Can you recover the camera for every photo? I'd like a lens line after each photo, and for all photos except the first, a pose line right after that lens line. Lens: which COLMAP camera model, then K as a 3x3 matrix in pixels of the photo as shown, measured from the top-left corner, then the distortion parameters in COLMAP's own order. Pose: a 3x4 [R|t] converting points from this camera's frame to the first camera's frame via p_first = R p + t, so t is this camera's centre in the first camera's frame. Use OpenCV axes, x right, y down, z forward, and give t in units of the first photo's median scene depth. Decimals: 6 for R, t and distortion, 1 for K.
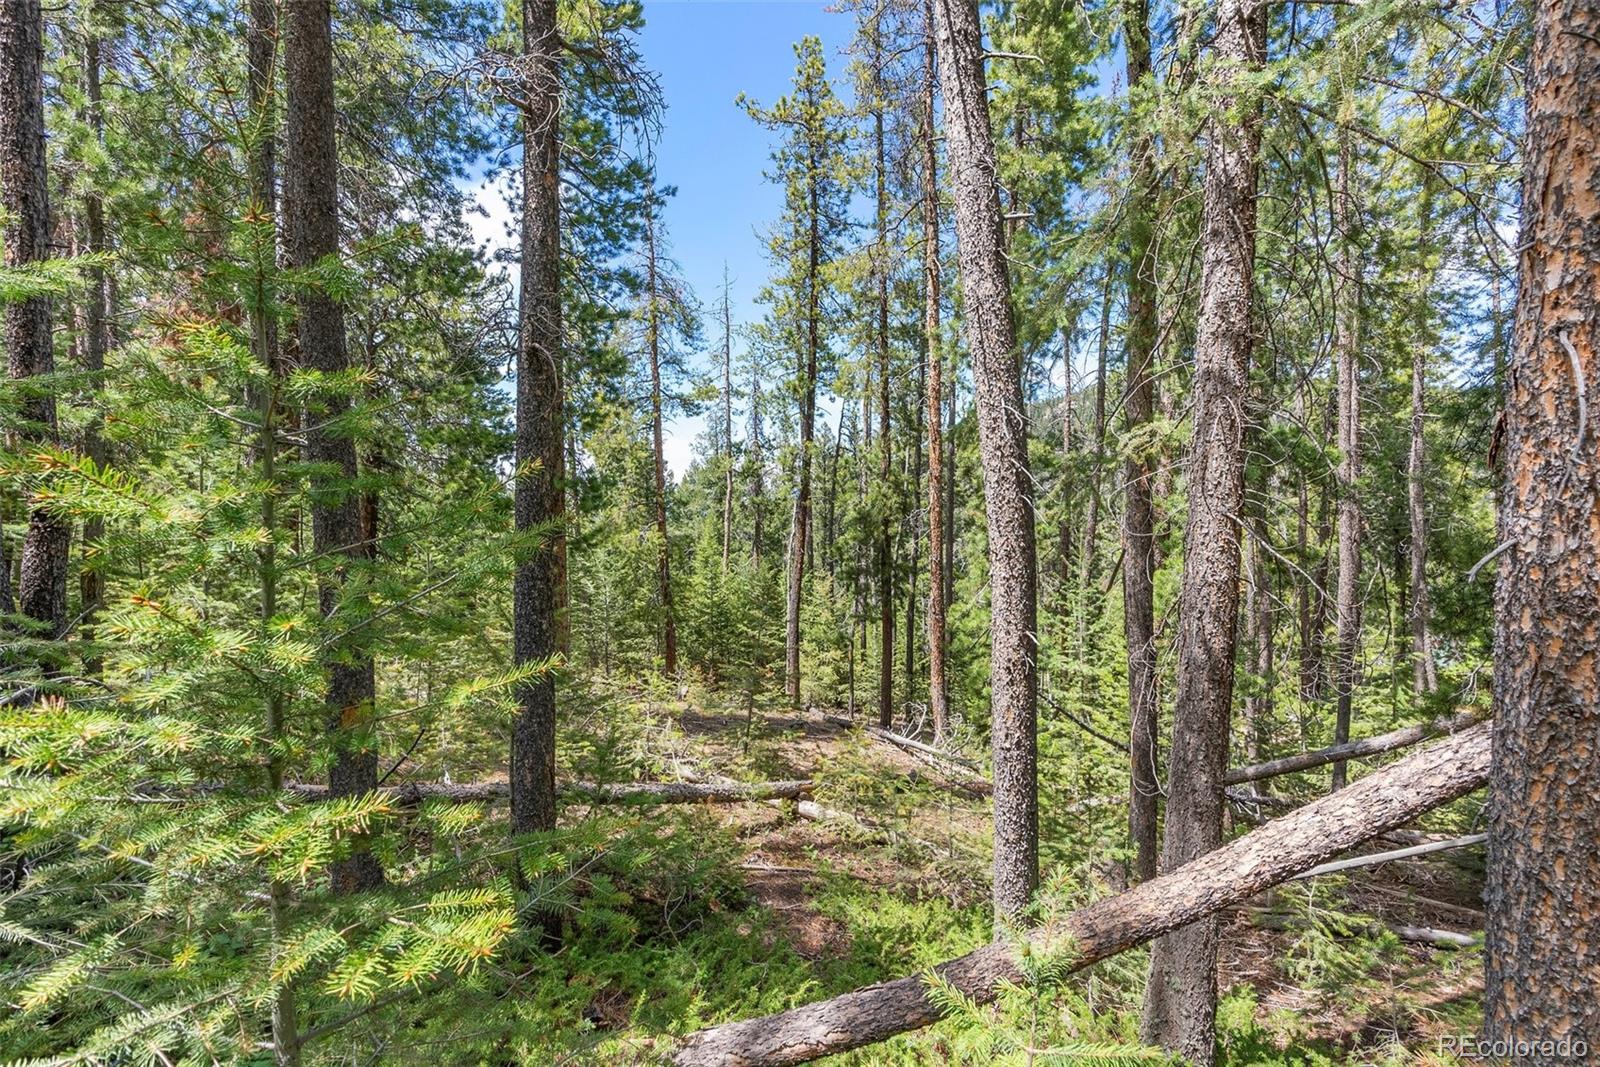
lens RADIAL K [[738.5, 0, 800.0], [0, 738.5, 533.5], [0, 0, 1]] dist [0.000151, 0.000021]
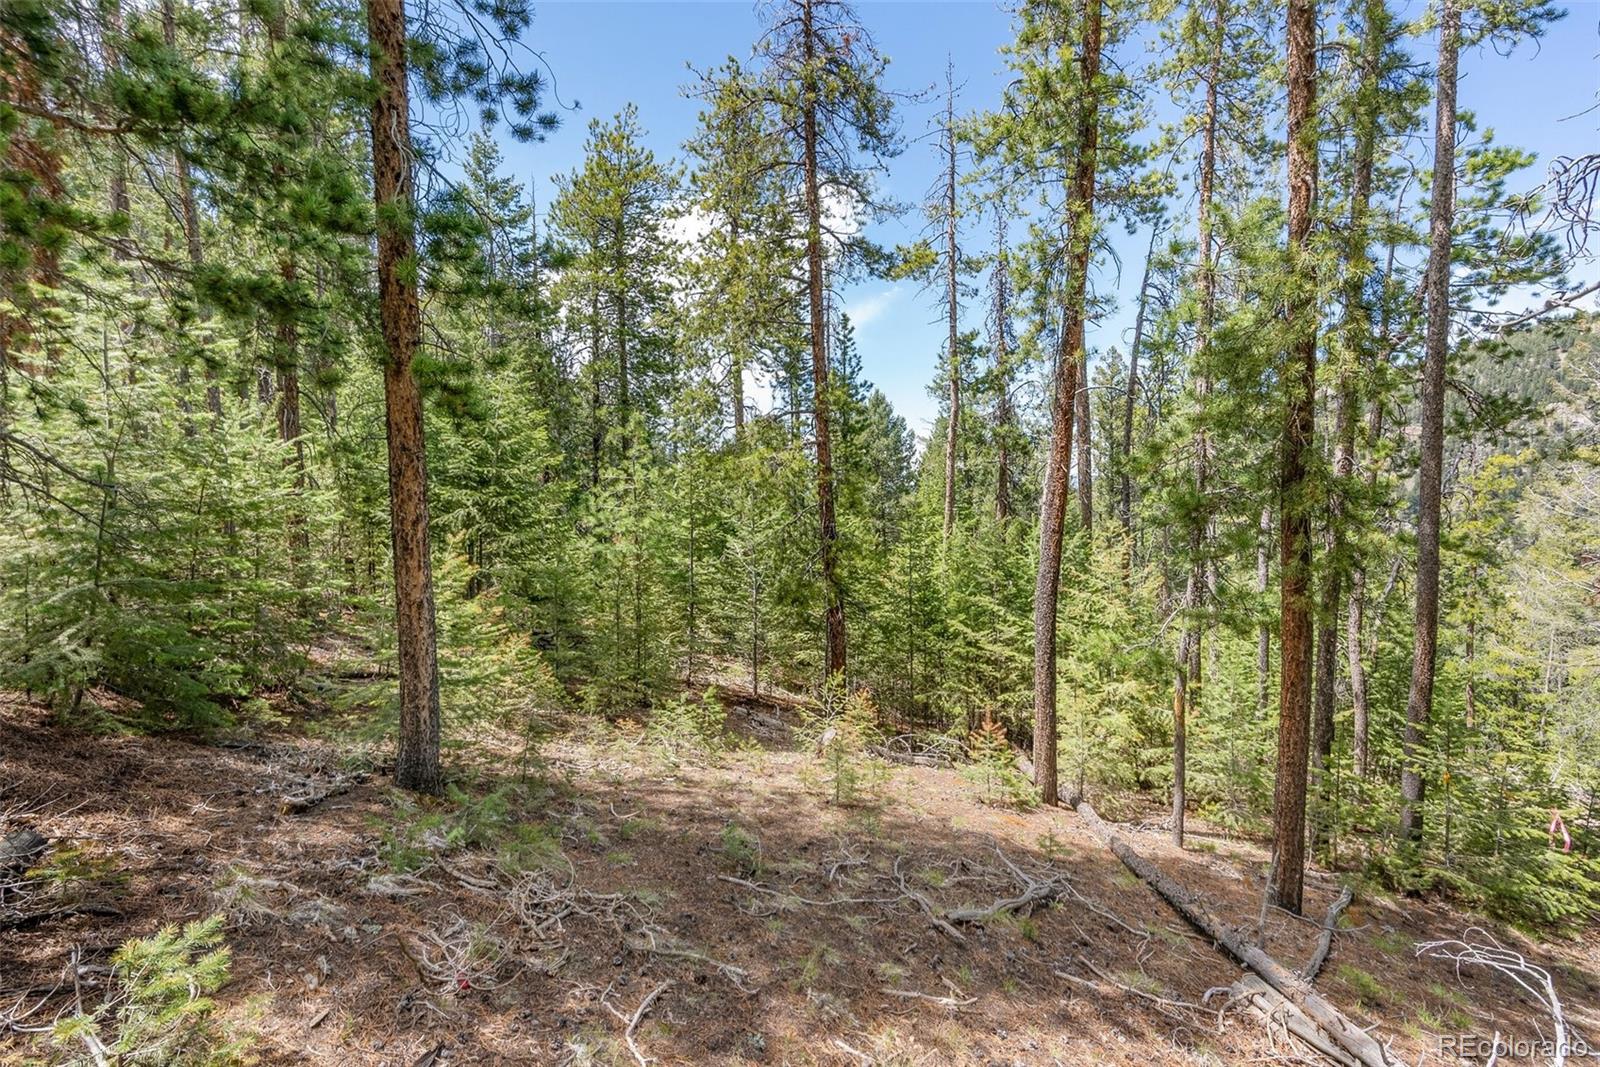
lens RADIAL K [[738.5, 0, 800.0], [0, 738.5, 533.5], [0, 0, 1]] dist [0.000151, 0.000021]
pose [[0.933948, 0.007253, -0.357336, 0.012571], [-0.003510, 0.999932, 0.011125, 0.050959], [0.357392, -0.009136, 0.933910, 0.428522]]
